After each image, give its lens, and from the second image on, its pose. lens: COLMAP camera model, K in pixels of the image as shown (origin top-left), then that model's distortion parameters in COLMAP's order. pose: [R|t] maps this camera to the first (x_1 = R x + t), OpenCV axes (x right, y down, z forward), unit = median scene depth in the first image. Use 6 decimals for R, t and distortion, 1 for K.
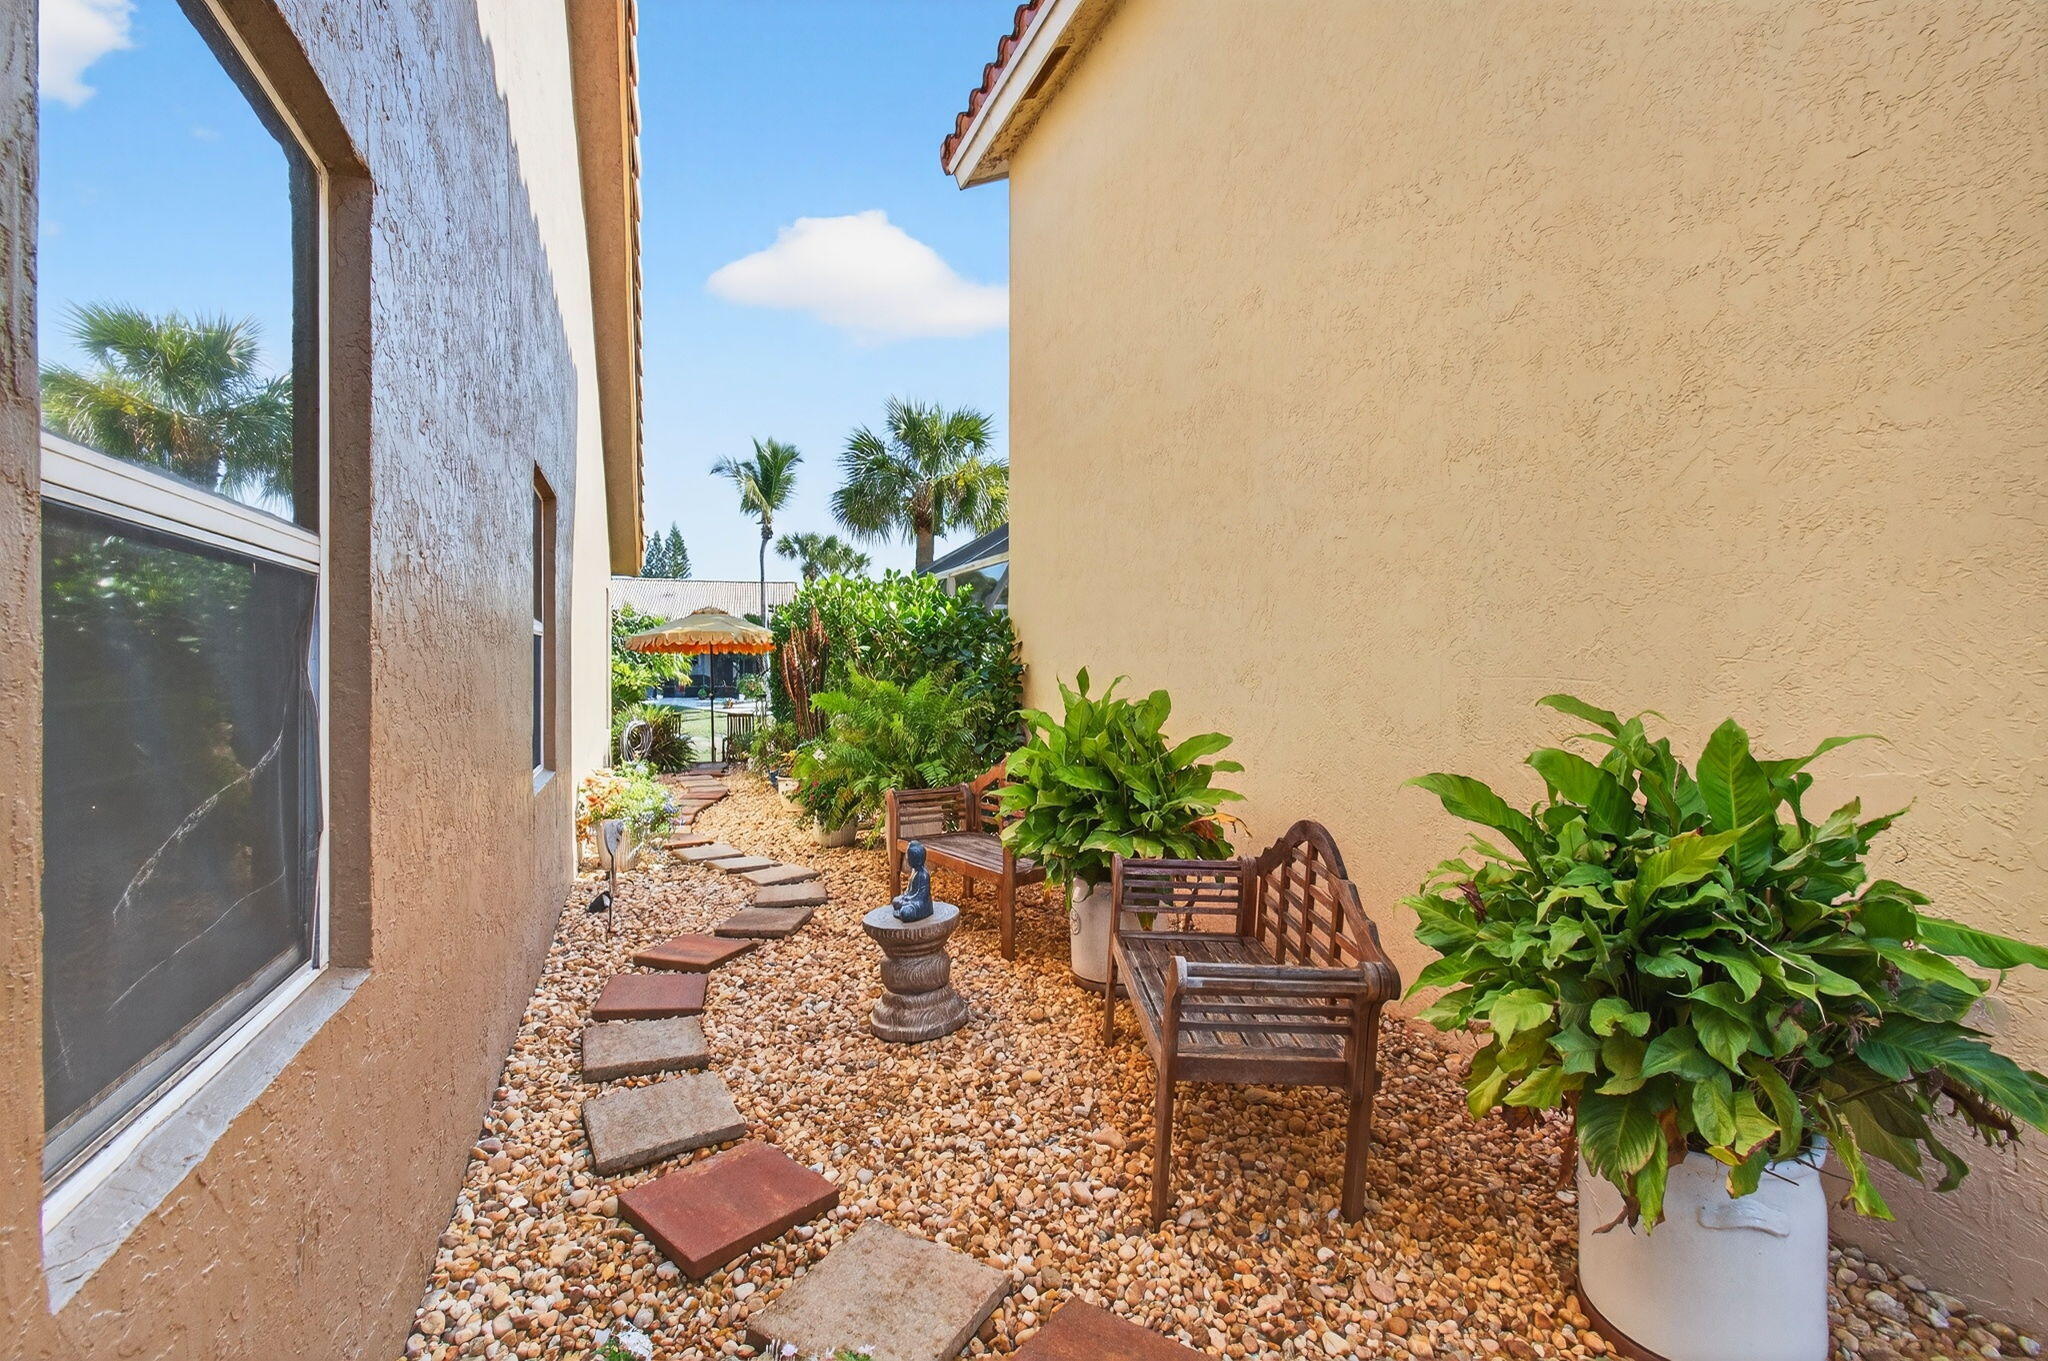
lens RADIAL K [[916.6, 0, 1031.6], [0, 916.6, 672.0], [0, 0, 1]] dist [0.005905, 0.002818]
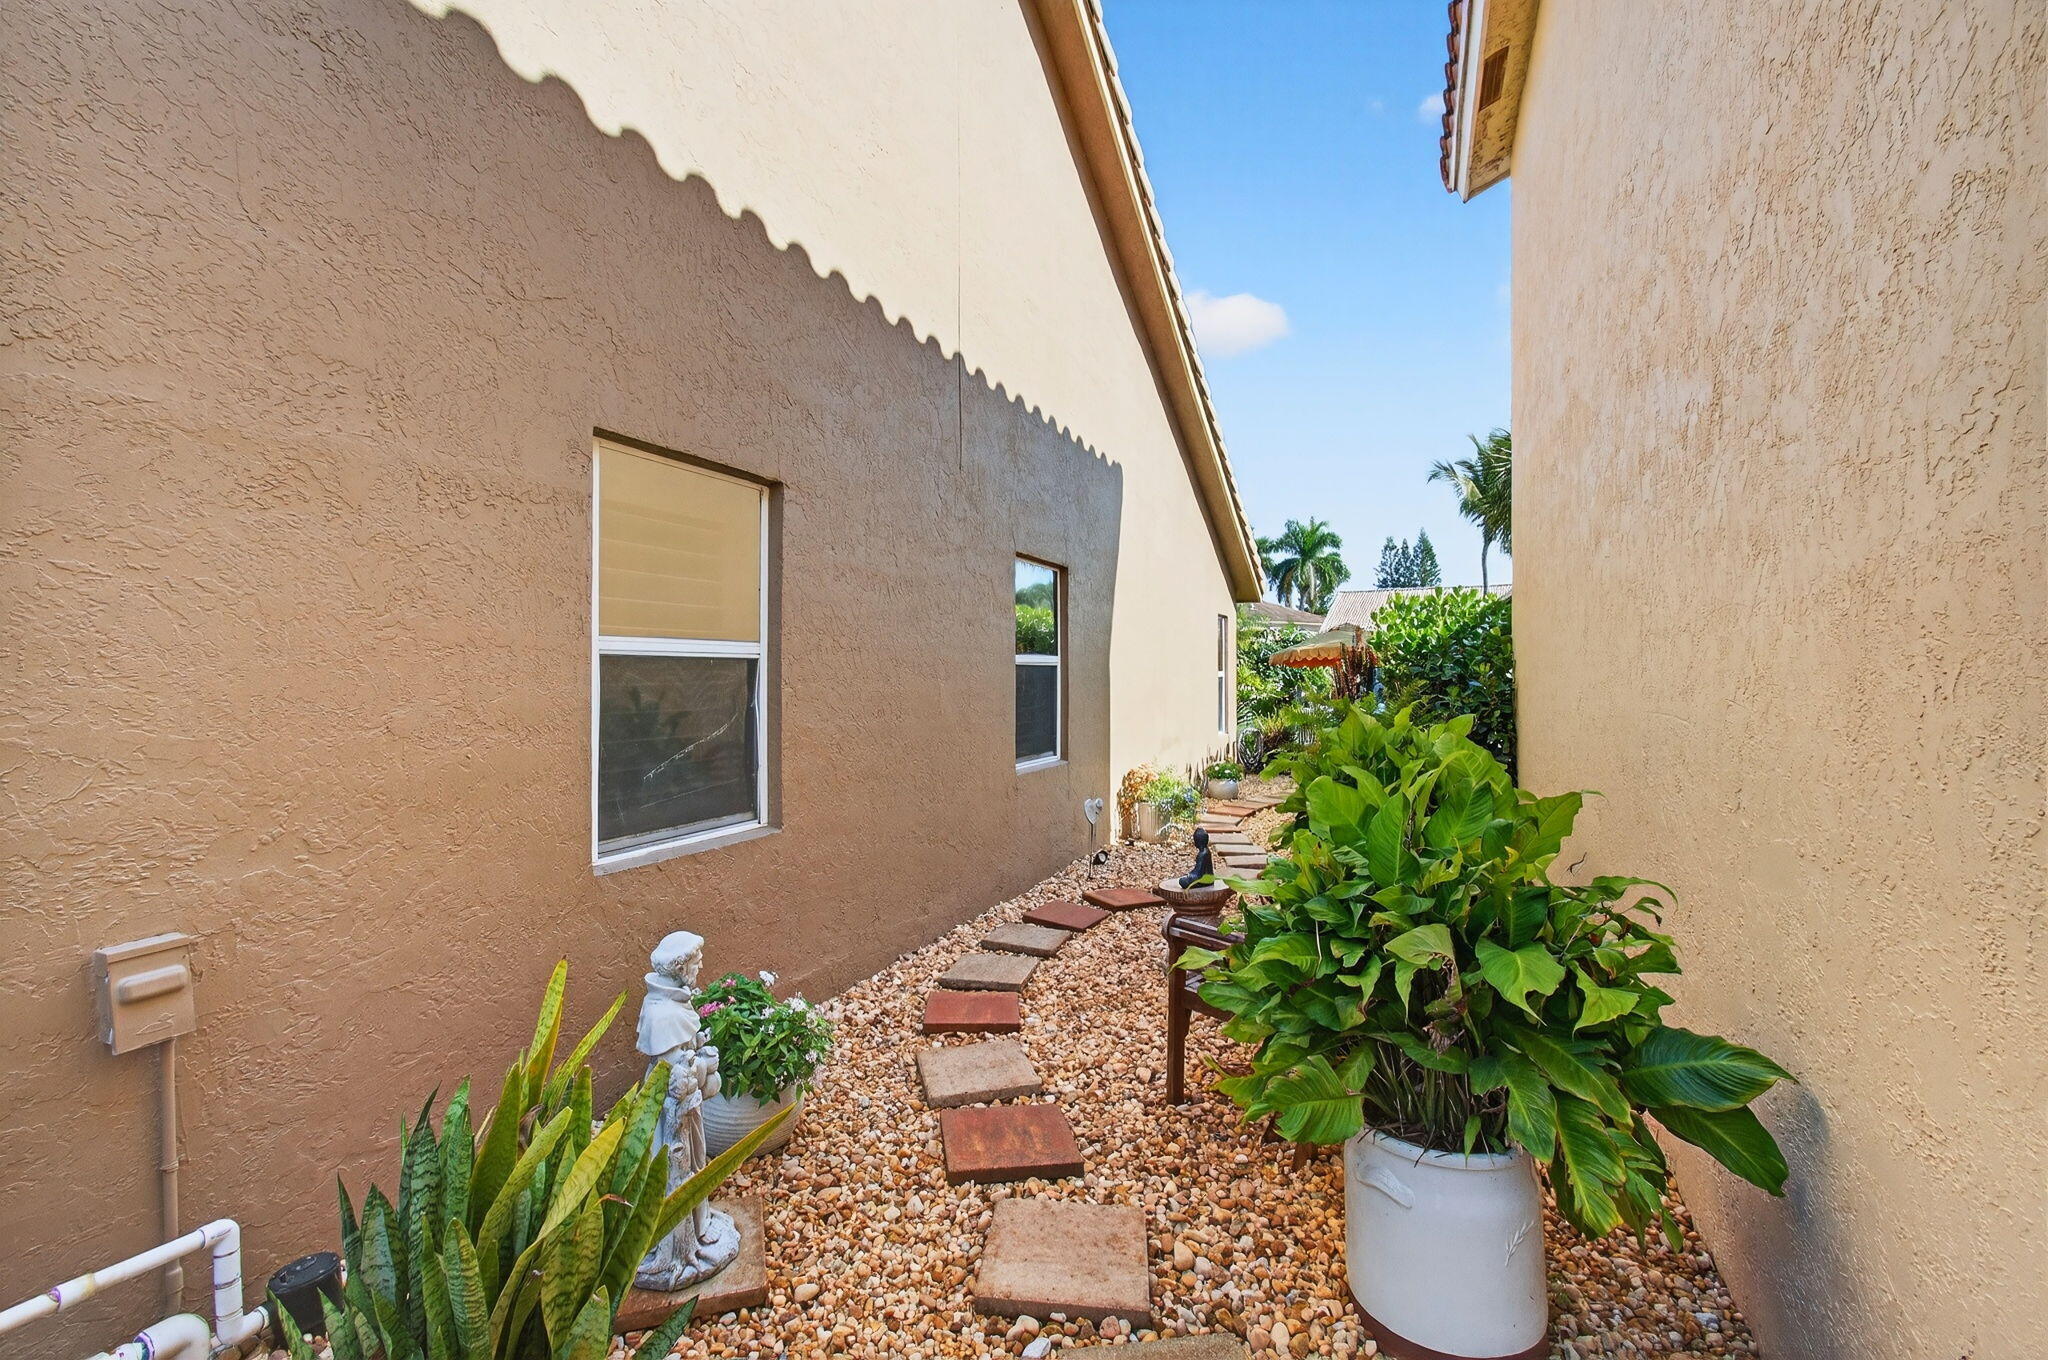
lens RADIAL K [[916.6, 0, 1005.7], [0, 916.6, 683.6], [0, 0, 1]] dist [0.005905, 0.002818]
pose [[0.691437, 0.005703, -0.722414, 0.552537], [-0.003250, 0.999983, 0.004783, -0.022101], [0.722430, -0.000959, 0.691444, -0.072630]]
